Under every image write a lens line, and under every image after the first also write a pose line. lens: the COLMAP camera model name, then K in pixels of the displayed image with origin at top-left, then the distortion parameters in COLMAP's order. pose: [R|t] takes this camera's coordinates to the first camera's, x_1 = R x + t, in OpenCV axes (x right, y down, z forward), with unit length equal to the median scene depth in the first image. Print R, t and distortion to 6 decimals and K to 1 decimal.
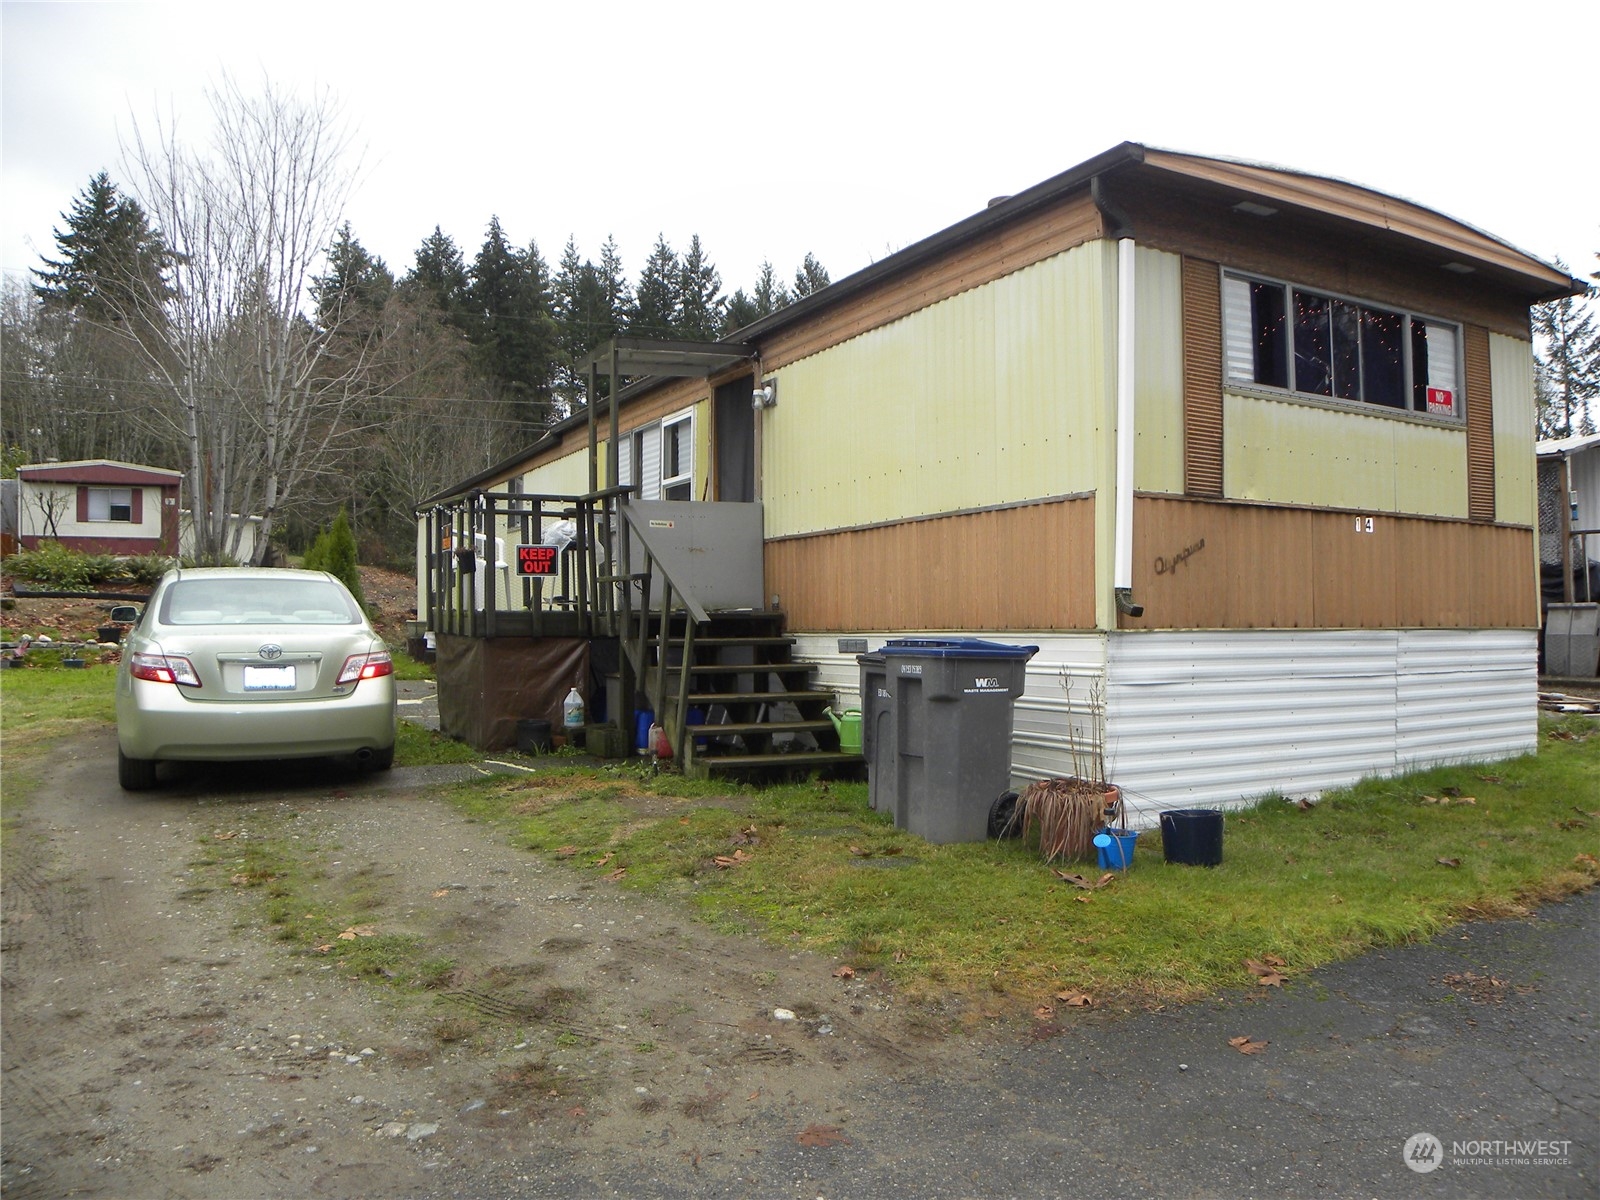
lens RADIAL K [[1212.2, 0, 808.0], [0, 1212.2, 606.9], [0, 0, 1]] dist [-0.159184, 0.103003]
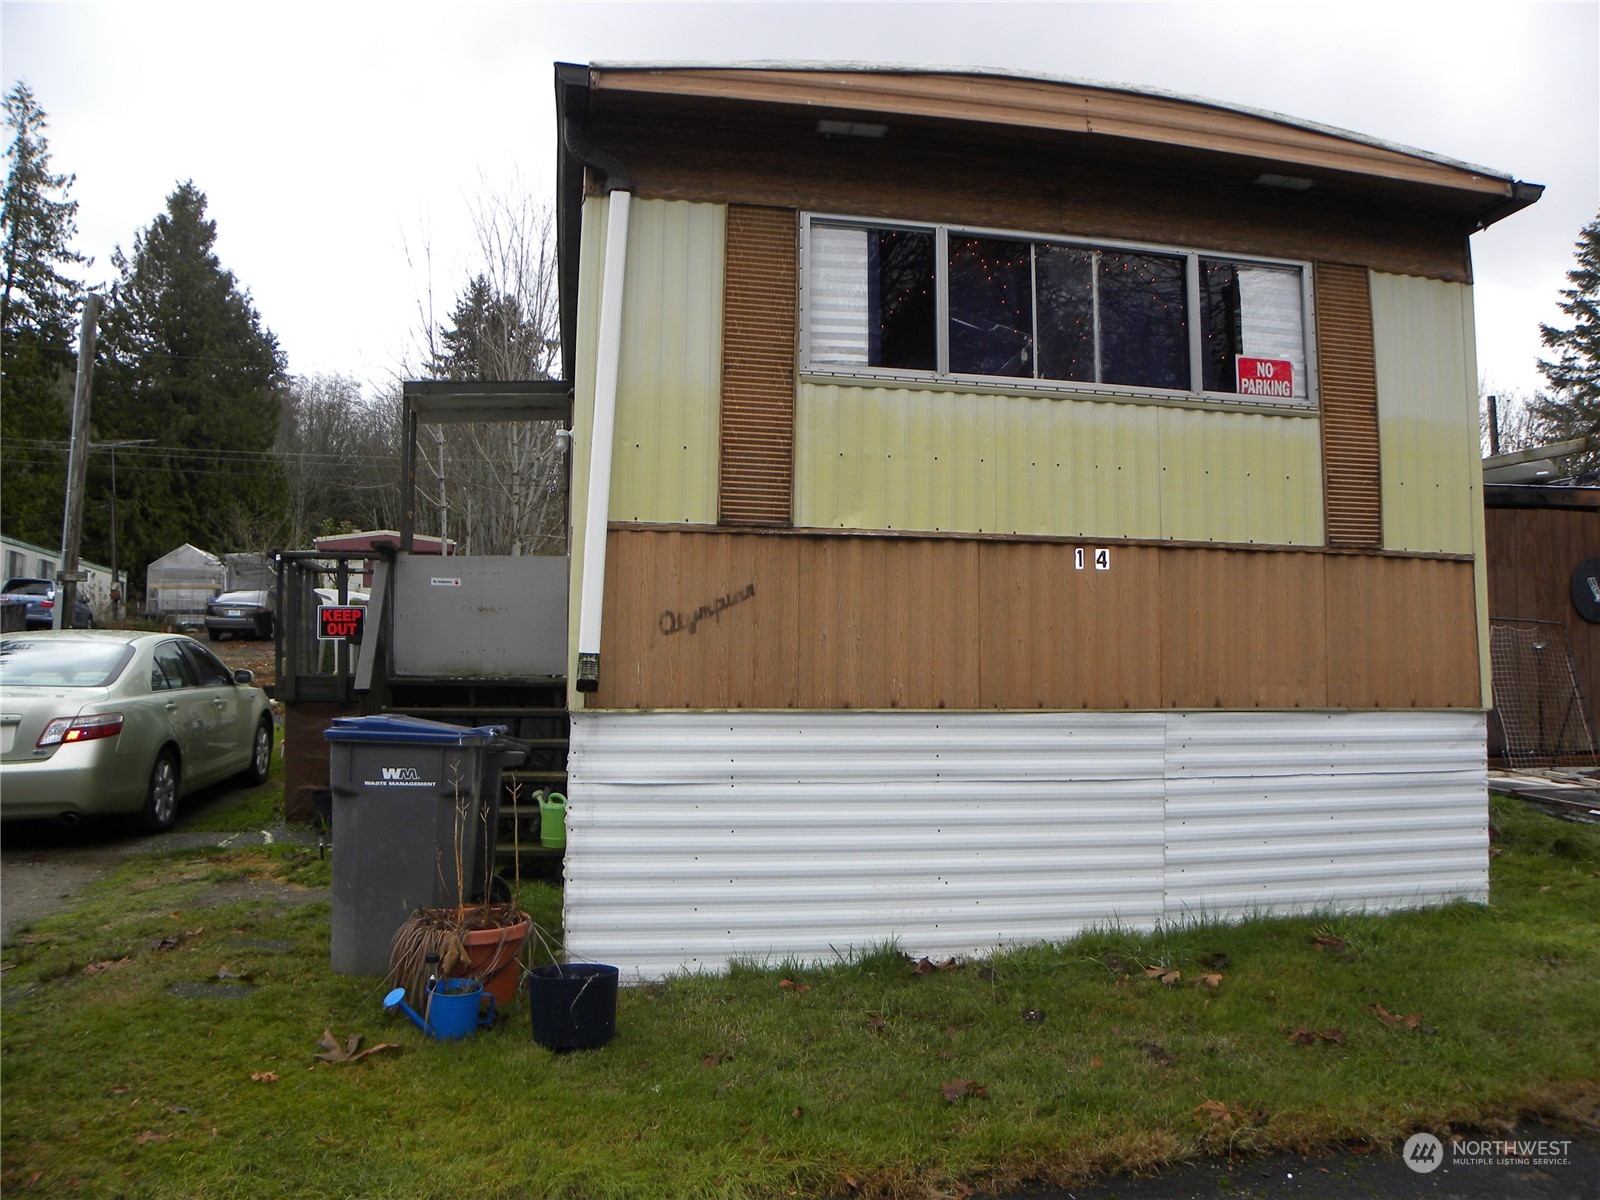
lens RADIAL K [[1212.2, 0, 808.0], [0, 1212.2, 606.9], [0, 0, 1]] dist [-0.159184, 0.103003]
pose [[0.951477, -0.012143, -0.307479, 0.414691], [-0.003045, 0.998801, -0.048868, -0.005617], [0.307703, 0.047433, 0.950299, 0.220108]]
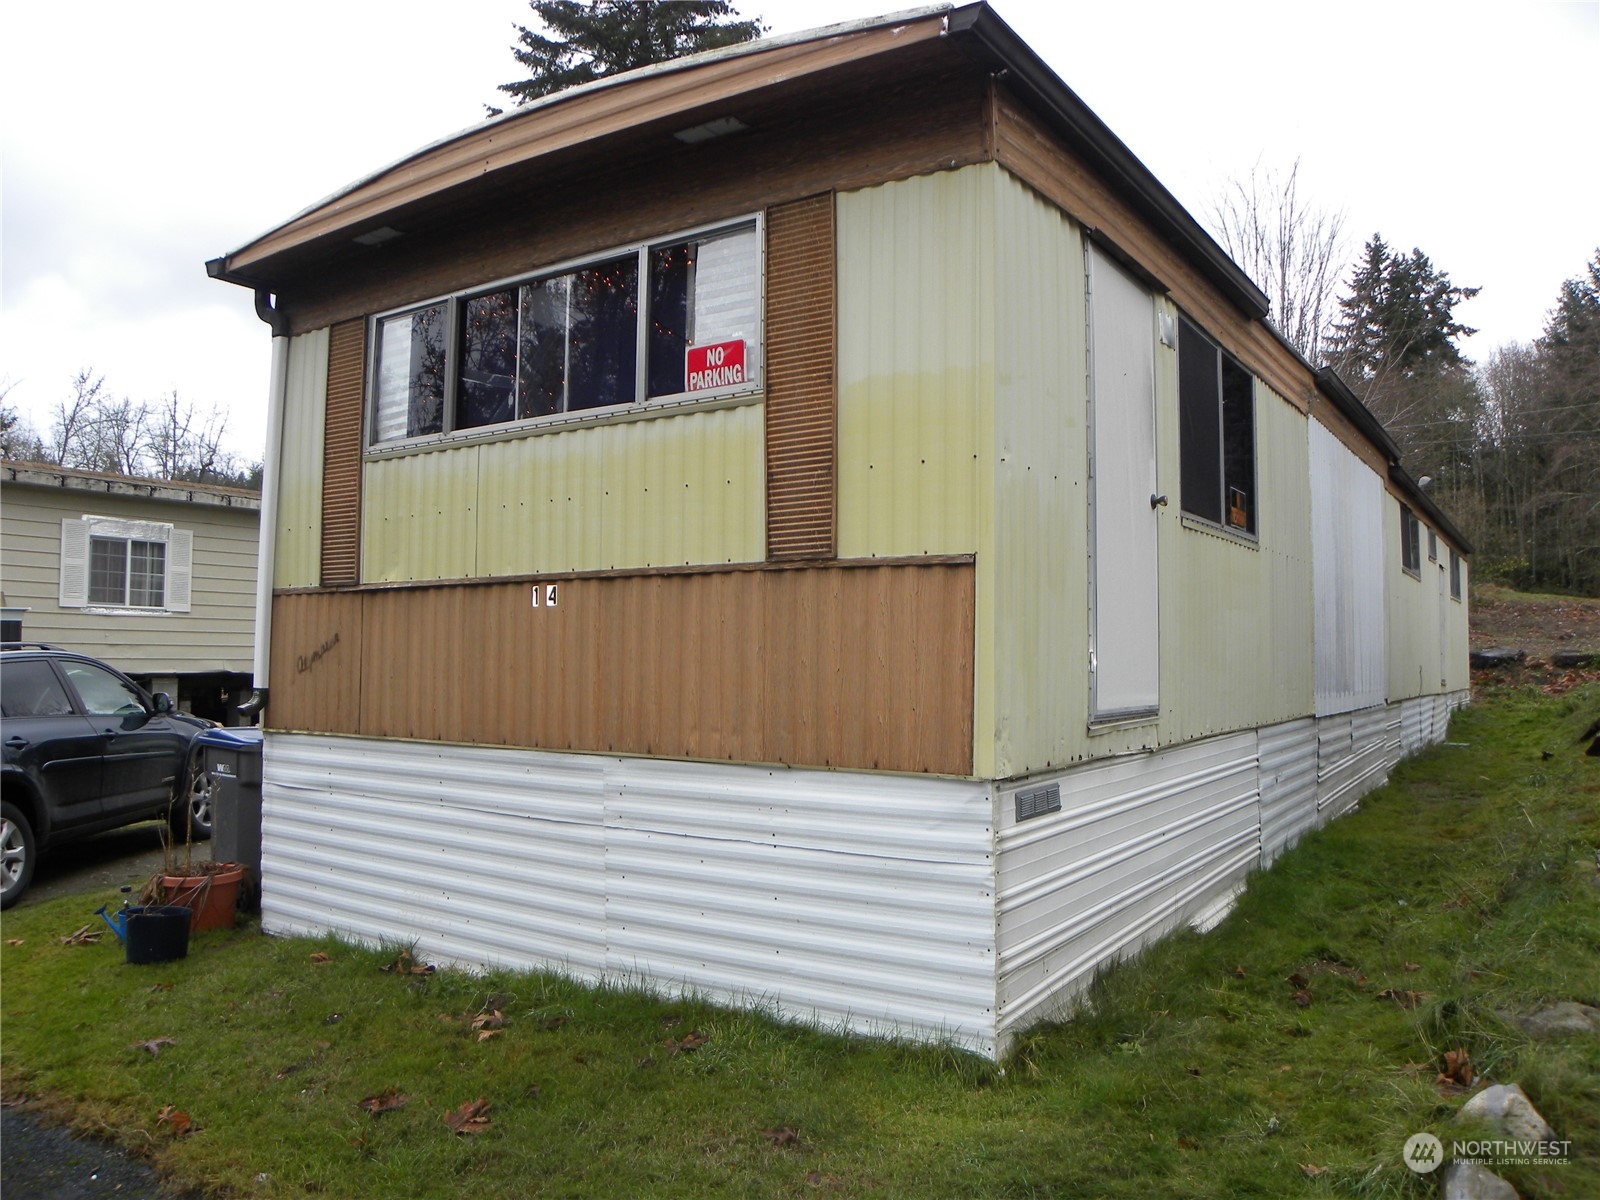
lens RADIAL K [[1210.6, 0, 811.1], [0, 1210.6, 607.0], [0, 0, 1]] dist [-0.157462, 0.103584]
pose [[0.456948, -0.037316, -0.888710, 0.904881], [0.010668, 0.999278, -0.036473, -0.028597], [0.889429, 0.007186, 0.457016, 0.639868]]
